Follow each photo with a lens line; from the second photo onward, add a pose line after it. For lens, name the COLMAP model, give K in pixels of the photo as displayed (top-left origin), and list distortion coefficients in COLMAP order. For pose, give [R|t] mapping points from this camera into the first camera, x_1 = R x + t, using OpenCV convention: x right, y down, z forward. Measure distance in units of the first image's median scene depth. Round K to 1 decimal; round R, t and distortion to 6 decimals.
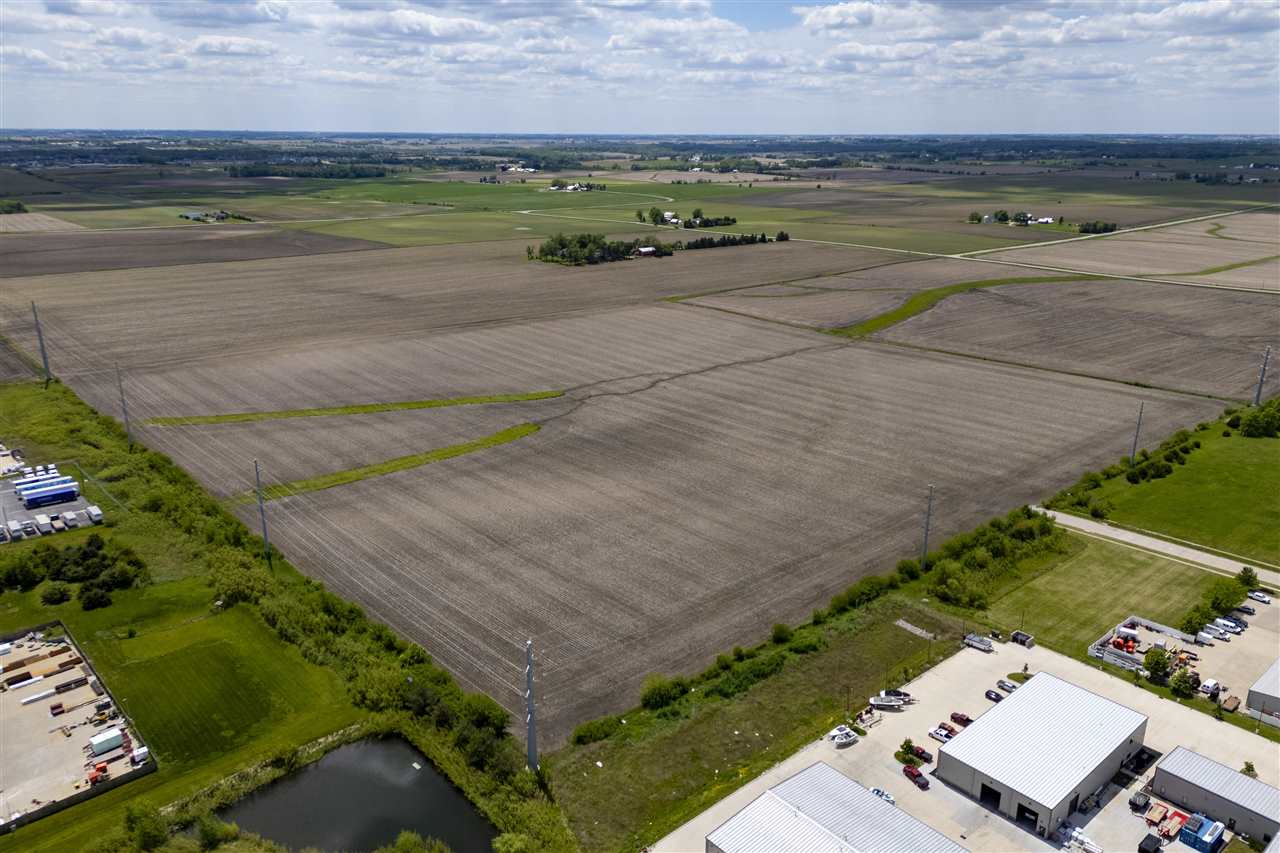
lens RADIAL K [[942.7, 0, 640.0], [0, 942.7, 426.5], [0, 0, 1]] dist [0.076666, -0.119248]
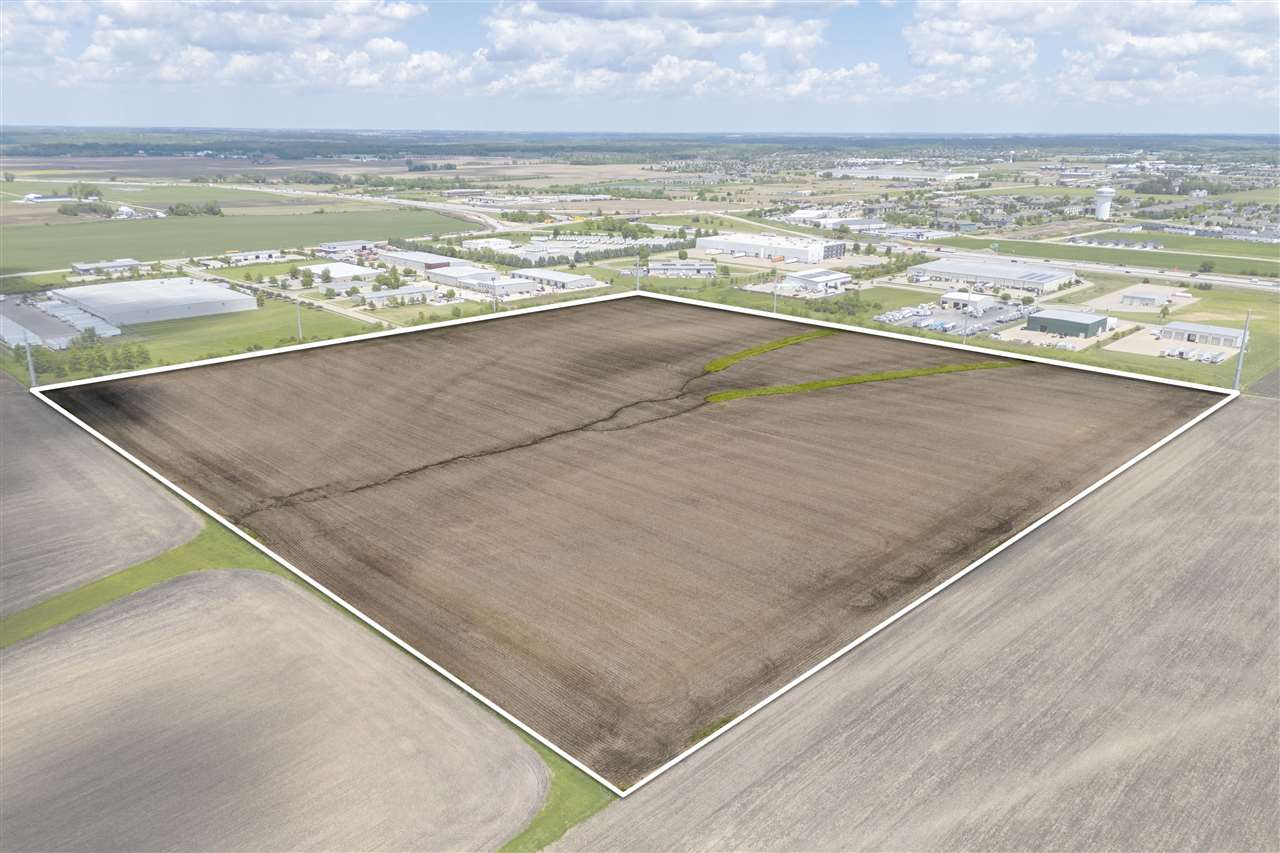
lens RADIAL K [[936.7, 0, 640.2], [0, 936.7, 406.3], [0, 0, 1]] dist [0.096846, -0.110851]
pose [[-0.998427, 0.006980, -0.055640, 0.048865], [-0.025116, 0.831471, 0.555000, -0.676262], [0.050137, 0.555524, -0.829988, 2.162286]]
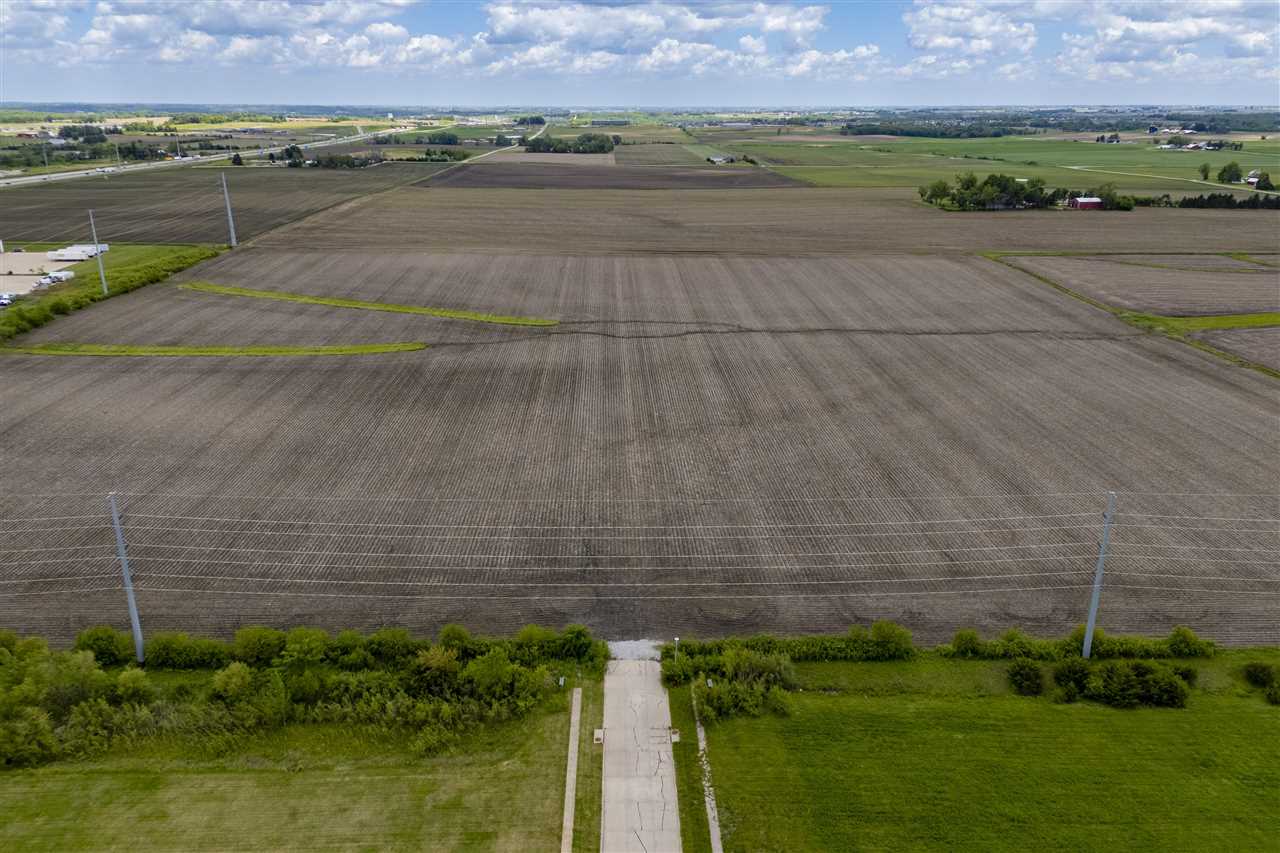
lens RADIAL K [[936.7, 0, 640.2], [0, 936.7, 406.3], [0, 0, 1]] dist [0.096846, -0.110851]
pose [[0.765831, 0.192775, -0.613466, 0.542961], [-0.189629, 0.979285, 0.071003, -0.044756], [0.614445, 0.061955, 0.786523, 0.532999]]
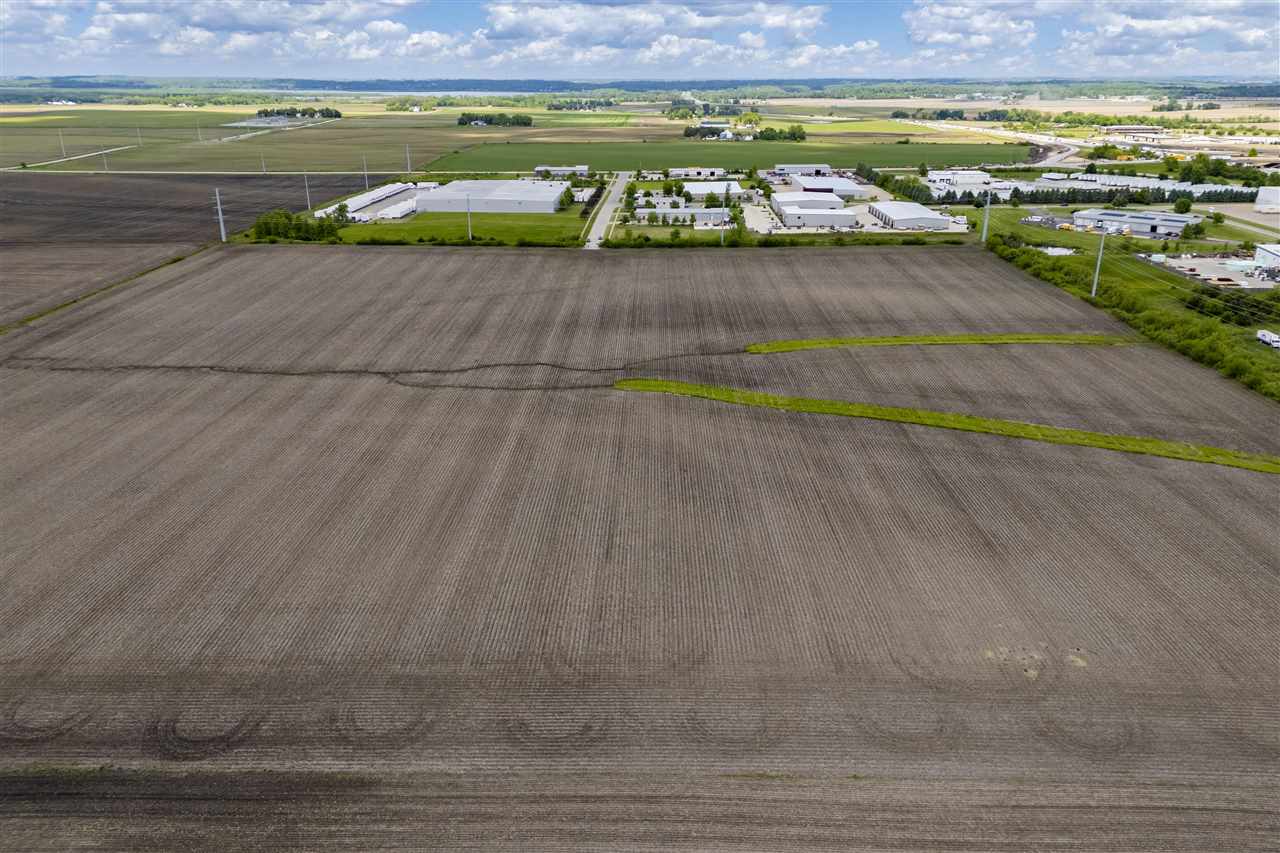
lens RADIAL K [[936.7, 0, 640.2], [0, 936.7, 406.3], [0, 0, 1]] dist [0.096846, -0.110851]
pose [[-0.730833, -0.229516, 0.642811, -0.589257], [0.200152, 0.828305, 0.523307, -0.408526], [-0.652551, 0.511110, -0.559414, 1.609998]]
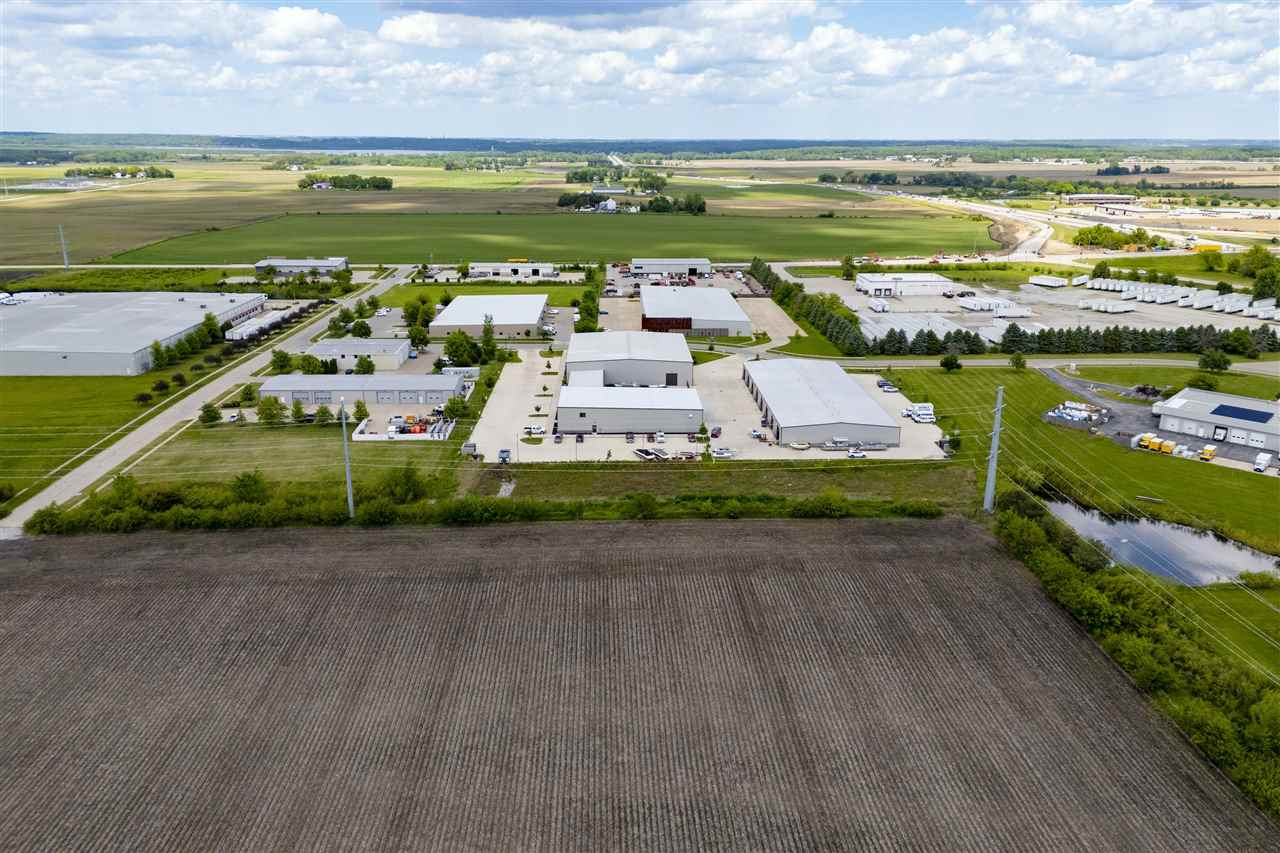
lens RADIAL K [[936.7, 0, 640.2], [0, 936.7, 406.3], [0, 0, 1]] dist [0.096846, -0.110851]
pose [[-0.770507, -0.183646, 0.610404, -0.215808], [0.181294, 0.854917, 0.486055, -0.168299], [-0.611107, 0.485171, -0.625425, 0.897082]]
